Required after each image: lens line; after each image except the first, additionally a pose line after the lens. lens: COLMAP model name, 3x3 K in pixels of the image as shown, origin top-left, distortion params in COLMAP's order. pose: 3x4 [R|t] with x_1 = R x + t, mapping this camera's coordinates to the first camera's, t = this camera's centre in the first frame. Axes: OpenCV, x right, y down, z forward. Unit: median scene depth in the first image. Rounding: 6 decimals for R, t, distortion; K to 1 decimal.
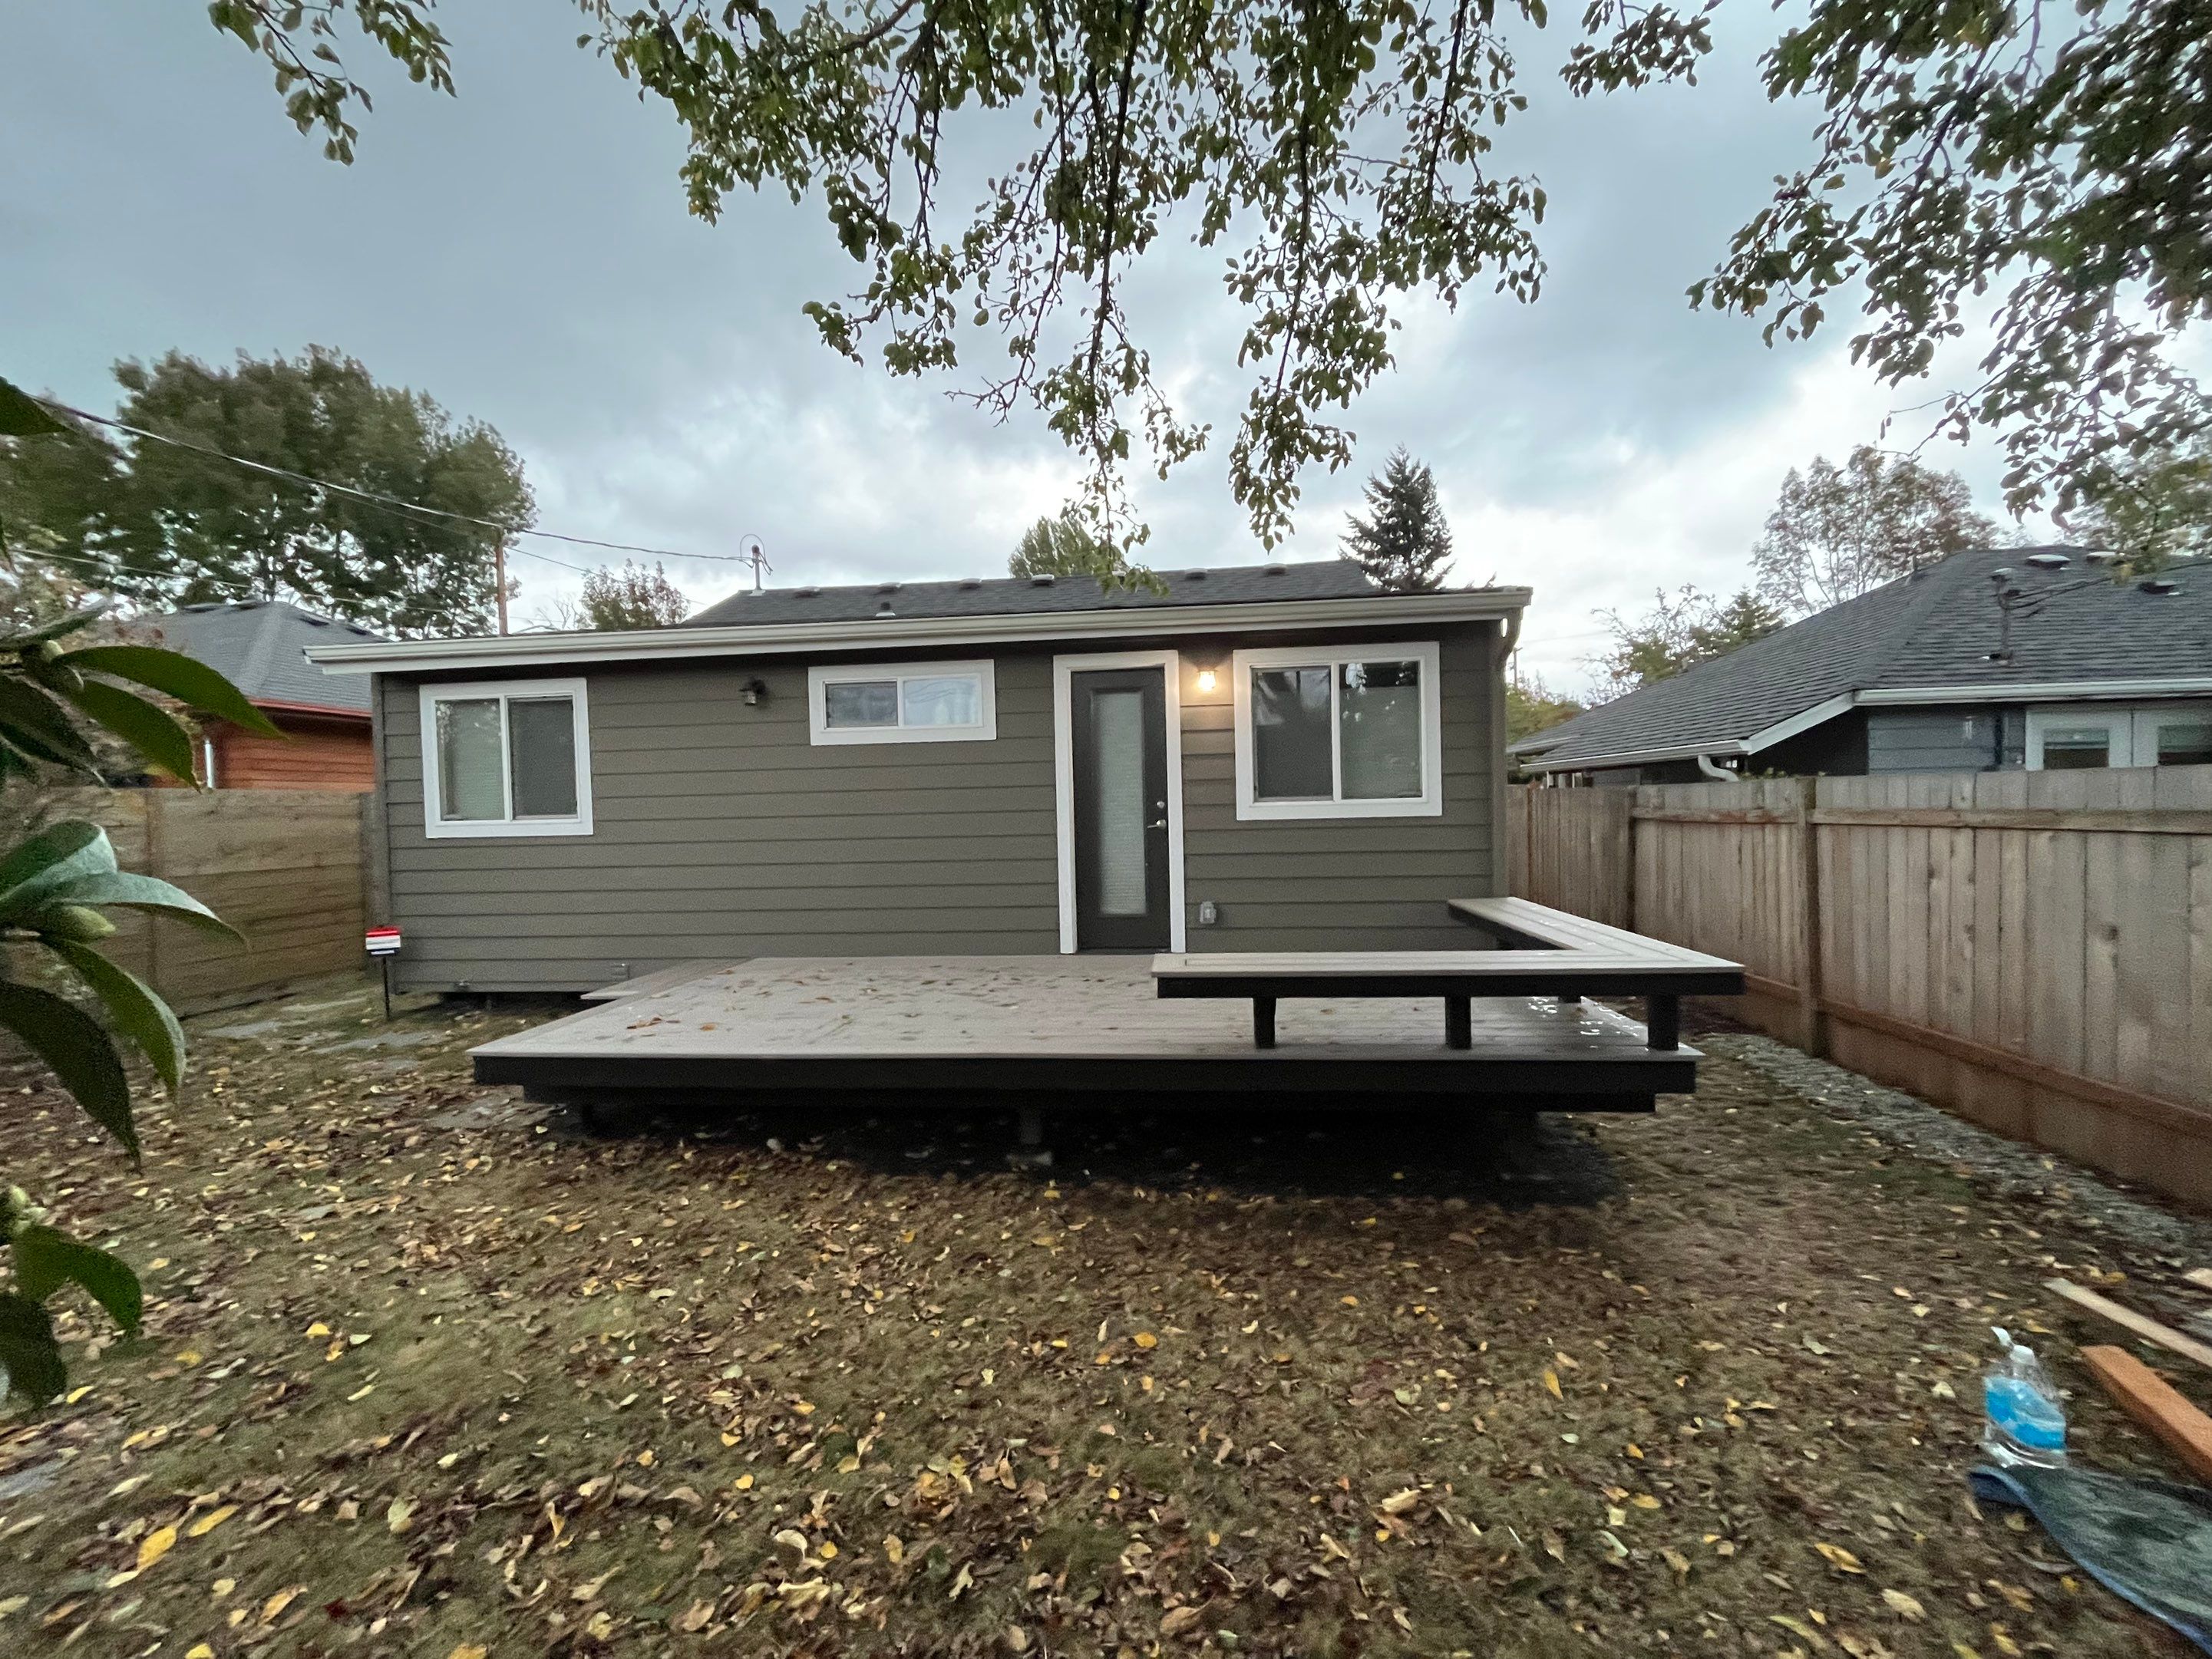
lens RADIAL K [[892.2, 0, 1101.2], [0, 892.2, 835.2], [0, 0, 1]] dist [-0.001600, -0.000309]
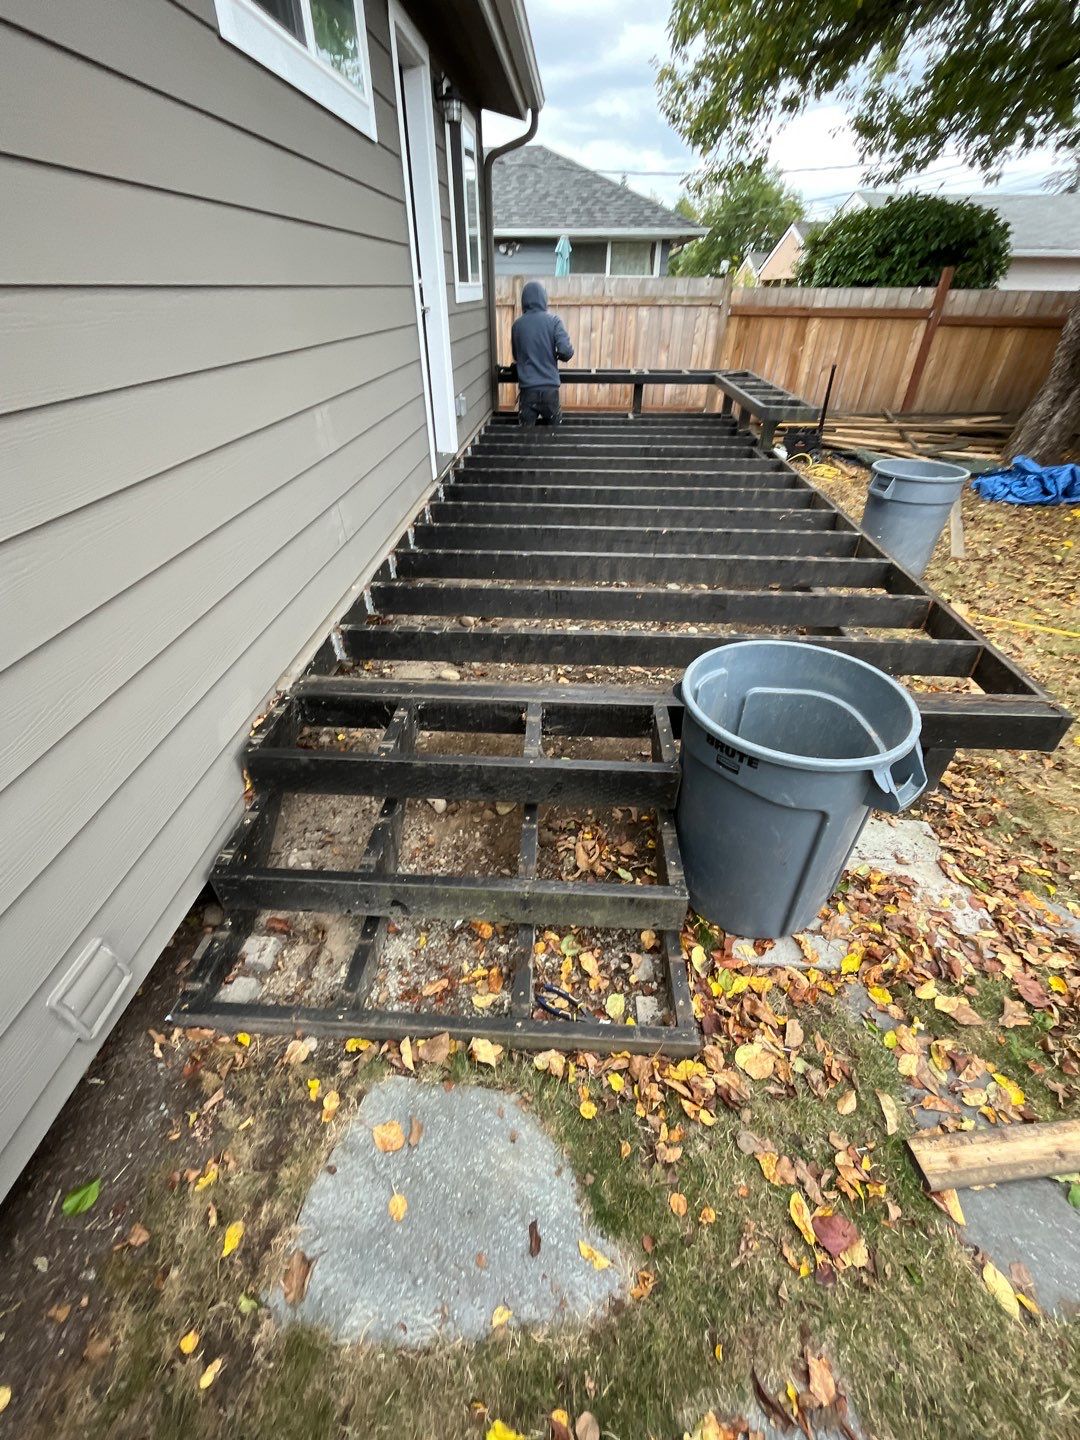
lens RADIAL K [[602.6, 0, 539.8], [0, 602.6, 710.8], [0, 0, 1]] dist [-0.000848, -0.000919]
pose [[-0.045038, -0.557310, 0.829082, -0.690990], [0.031221, 0.828734, 0.558772, -0.011800], [-0.998497, 0.051051, -0.019925, 0.920038]]
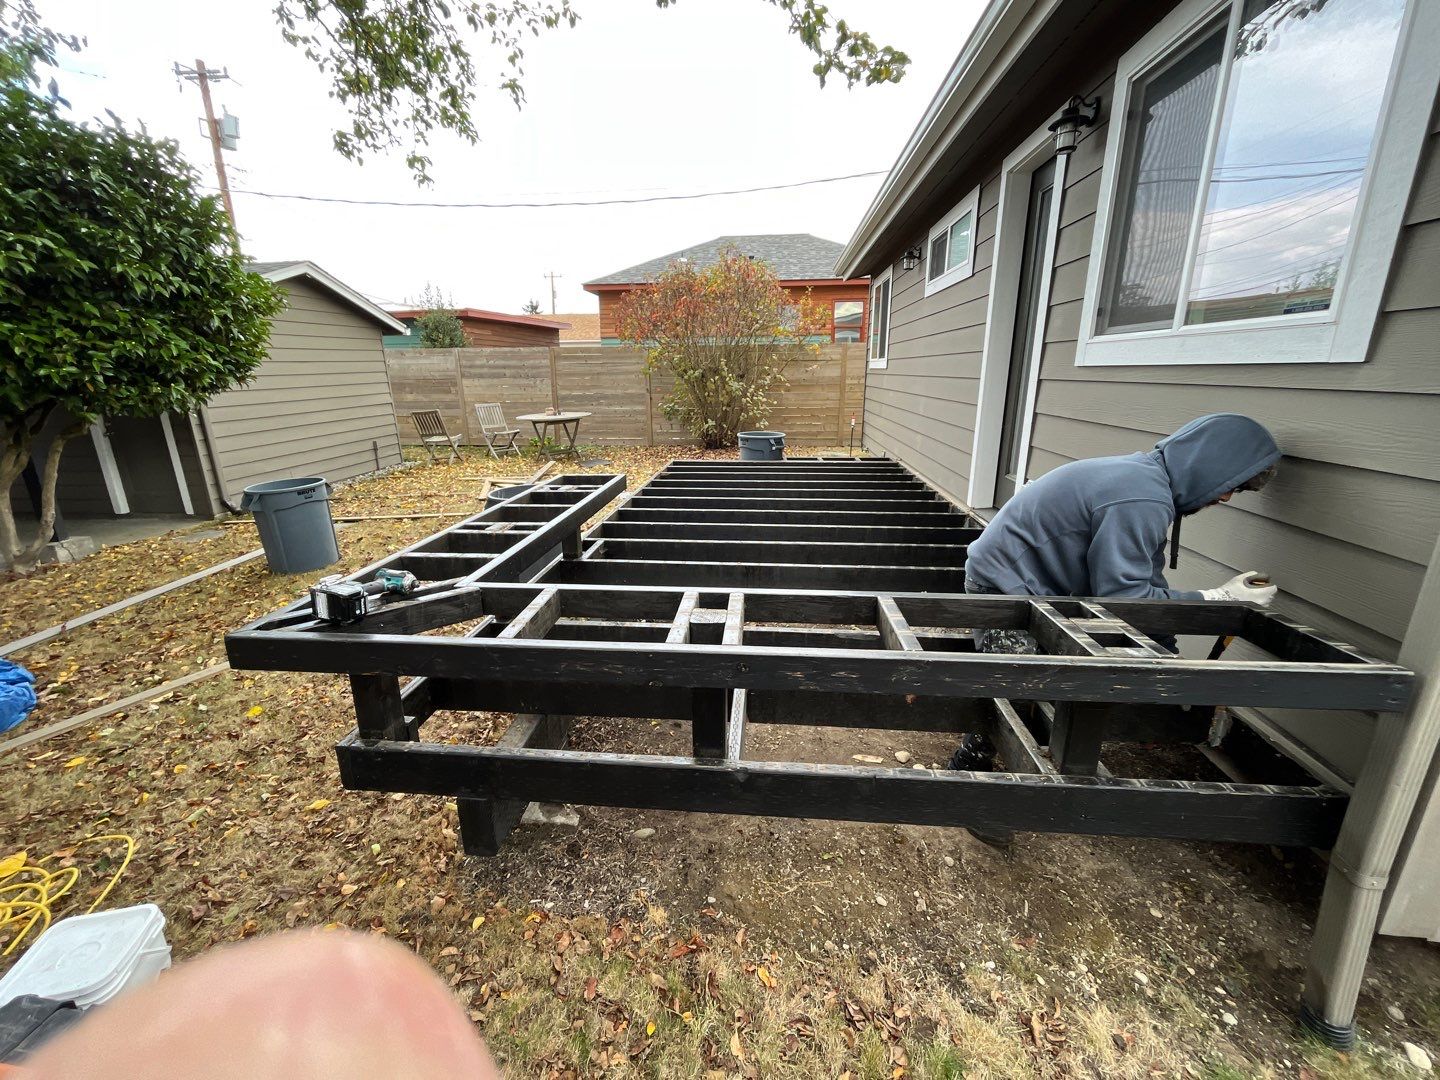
lens RADIAL K [[602.6, 0, 720.0], [0, 602.6, 540.0], [0, 0, 1]] dist [-0.000848, -0.000919]
pose [[0.020412, 0.294648, -0.955388, 0.592099], [-0.028522, 0.955369, 0.294033, -0.016918], [0.999385, 0.021247, 0.027905, 0.716381]]
